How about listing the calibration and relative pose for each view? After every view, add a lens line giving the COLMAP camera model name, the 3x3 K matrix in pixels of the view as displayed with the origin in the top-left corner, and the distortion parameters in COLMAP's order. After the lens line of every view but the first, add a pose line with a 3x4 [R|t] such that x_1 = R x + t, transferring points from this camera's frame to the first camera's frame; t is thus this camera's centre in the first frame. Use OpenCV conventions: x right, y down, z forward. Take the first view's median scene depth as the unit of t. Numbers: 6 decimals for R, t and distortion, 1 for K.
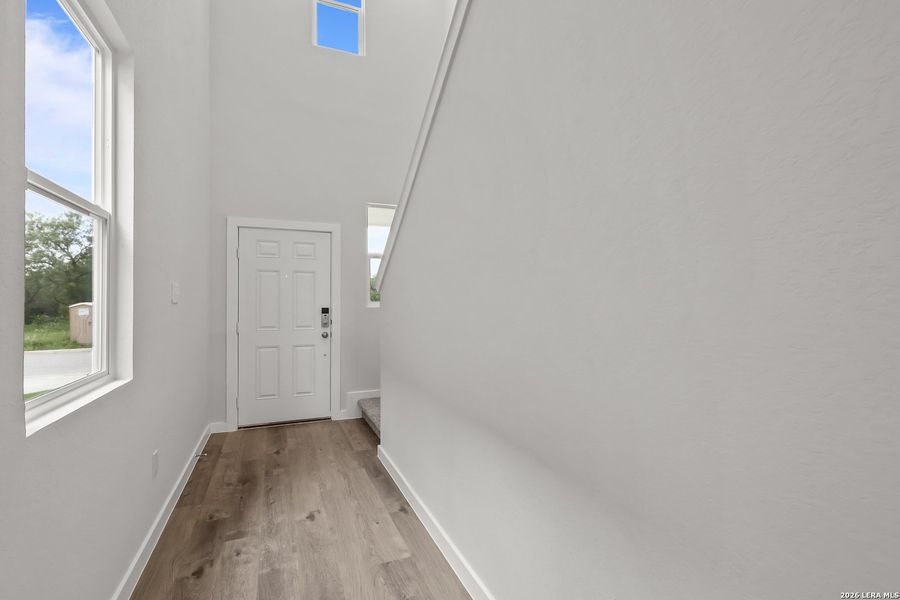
lens RADIAL K [[414.2, 0, 449.8], [0, 414.2, 300.1], [0, 0, 1]] dist [0.003157, 0.000091]
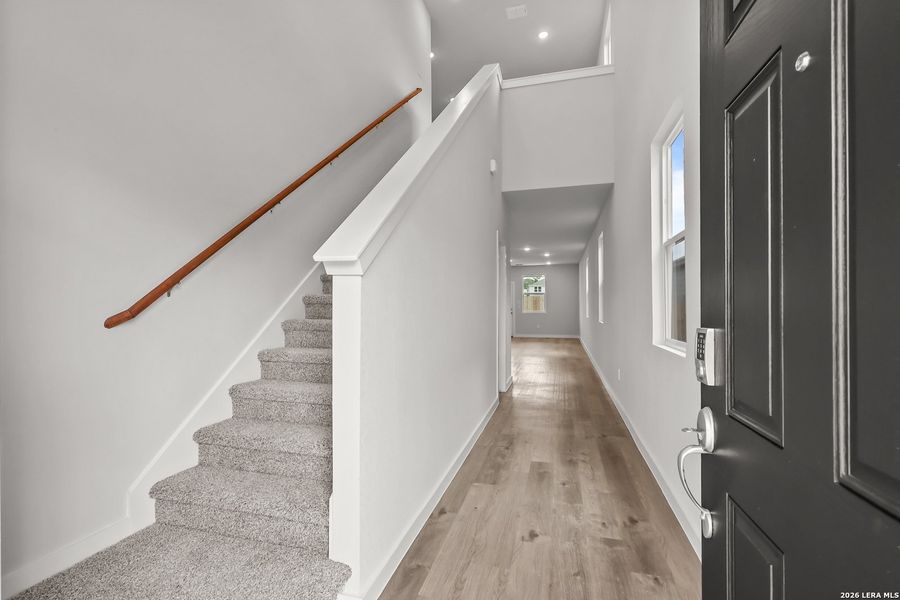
lens RADIAL K [[414.2, 0, 449.3], [0, 414.2, 303.6], [0, 0, 1]] dist [0.003157, 0.000091]
pose [[-0.788090, 0.009070, 0.615493, -0.763573], [0.002260, 0.999927, -0.011842, 0.041707], [-0.615556, -0.007941, -0.788053, 1.862164]]
